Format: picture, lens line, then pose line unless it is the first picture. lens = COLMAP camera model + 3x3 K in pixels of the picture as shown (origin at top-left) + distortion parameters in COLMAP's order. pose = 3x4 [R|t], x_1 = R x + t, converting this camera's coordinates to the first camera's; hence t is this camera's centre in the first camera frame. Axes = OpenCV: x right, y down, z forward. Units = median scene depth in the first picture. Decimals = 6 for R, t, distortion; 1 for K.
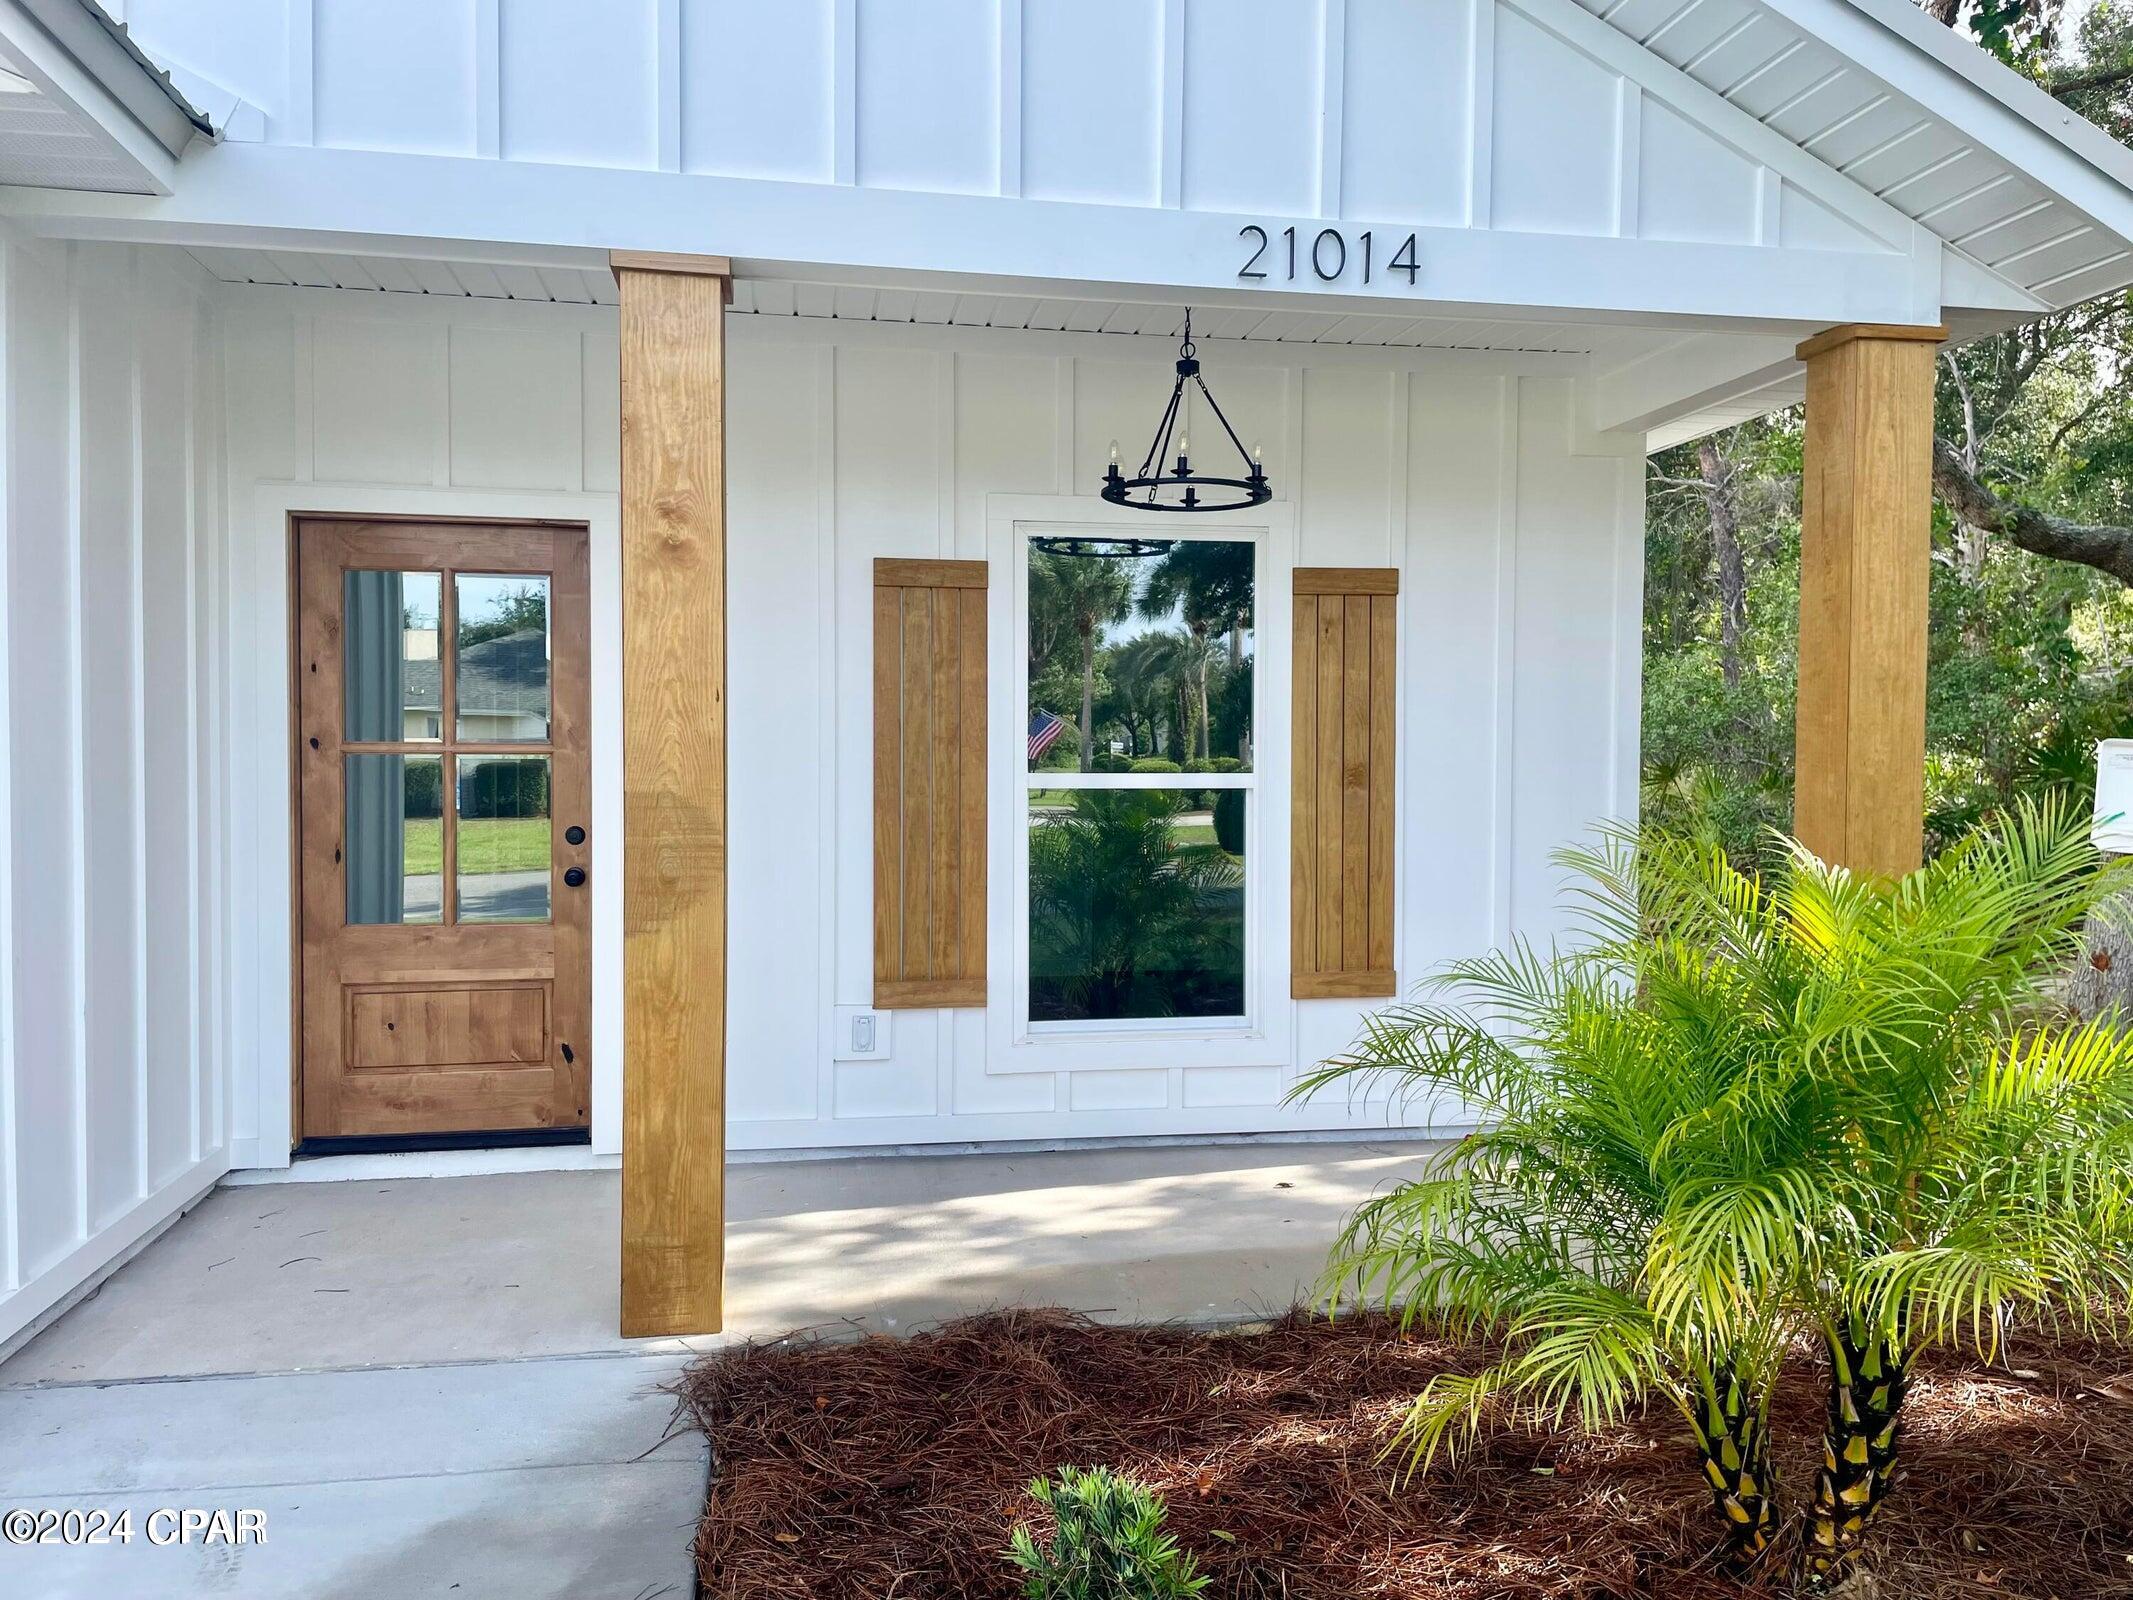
lens RADIAL K [[1600.8, 0, 1067.3], [0, 1600.8, 801.0], [0, 0, 1]] dist [0.018504, -0.010935]
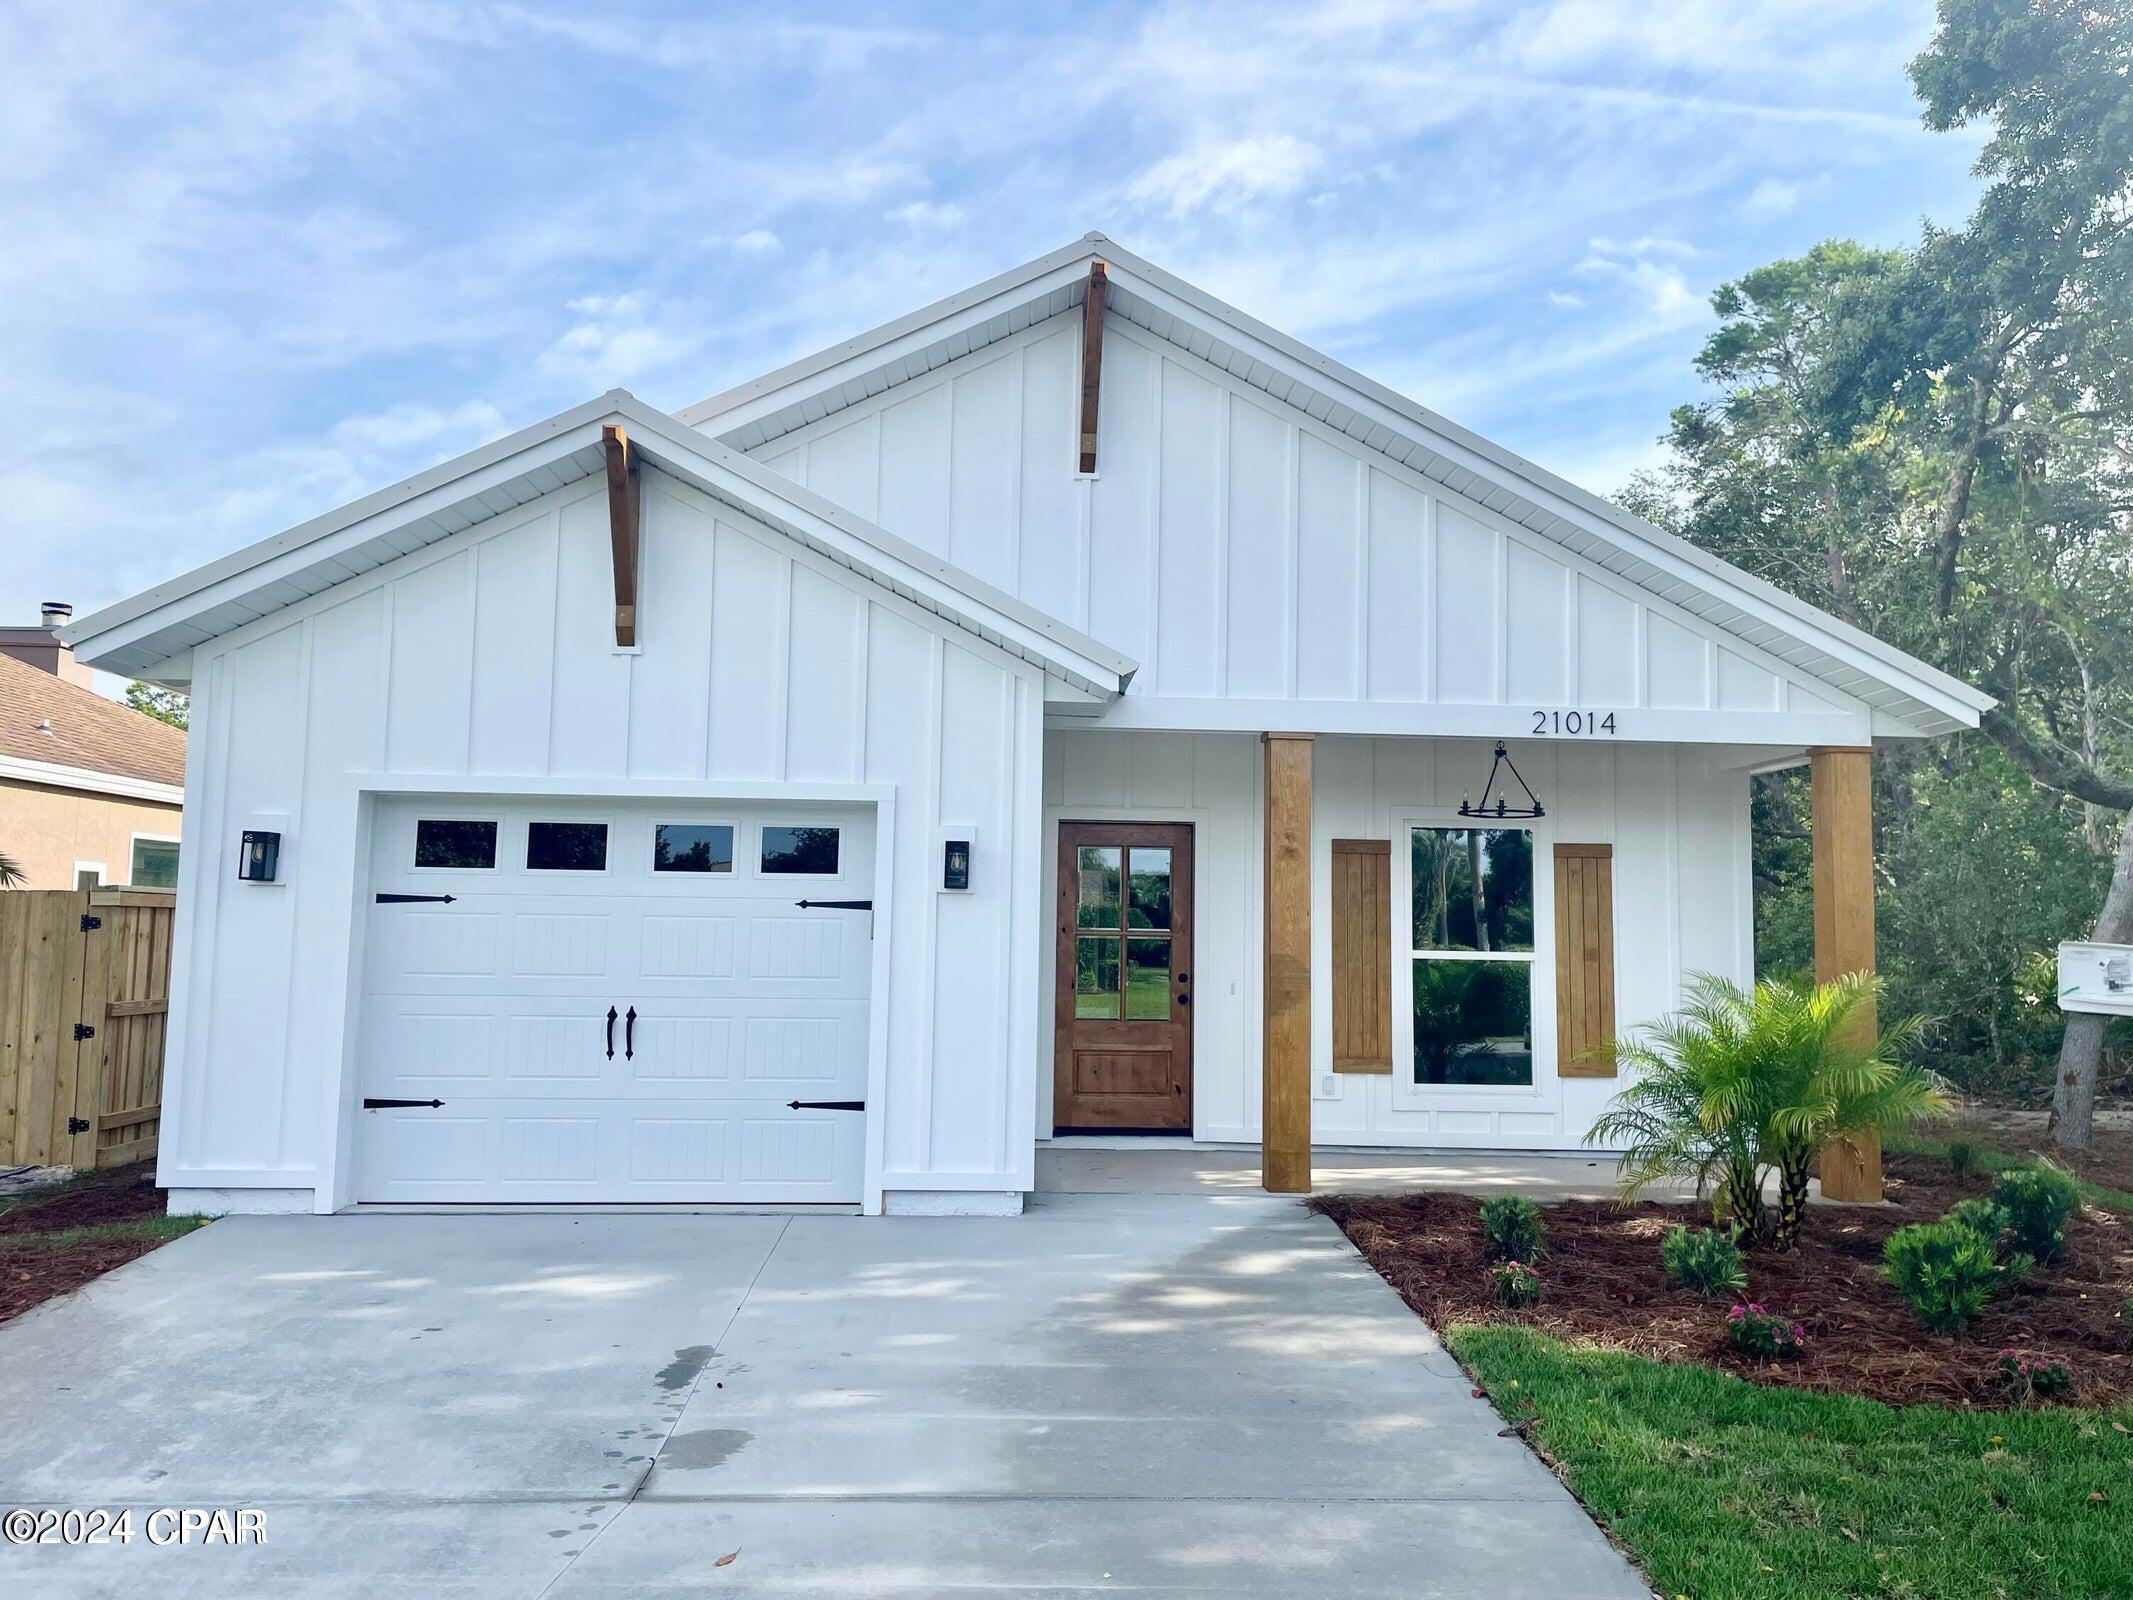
lens RADIAL K [[1600.8, 0, 1046.7], [0, 1600.8, 760.6], [0, 0, 1]] dist [0.018504, -0.010935]
pose [[0.989583, -0.001281, -0.143958, -0.191343], [-0.018623, 0.990420, -0.136827, 0.029515], [0.142754, 0.138082, 0.980079, -1.021953]]
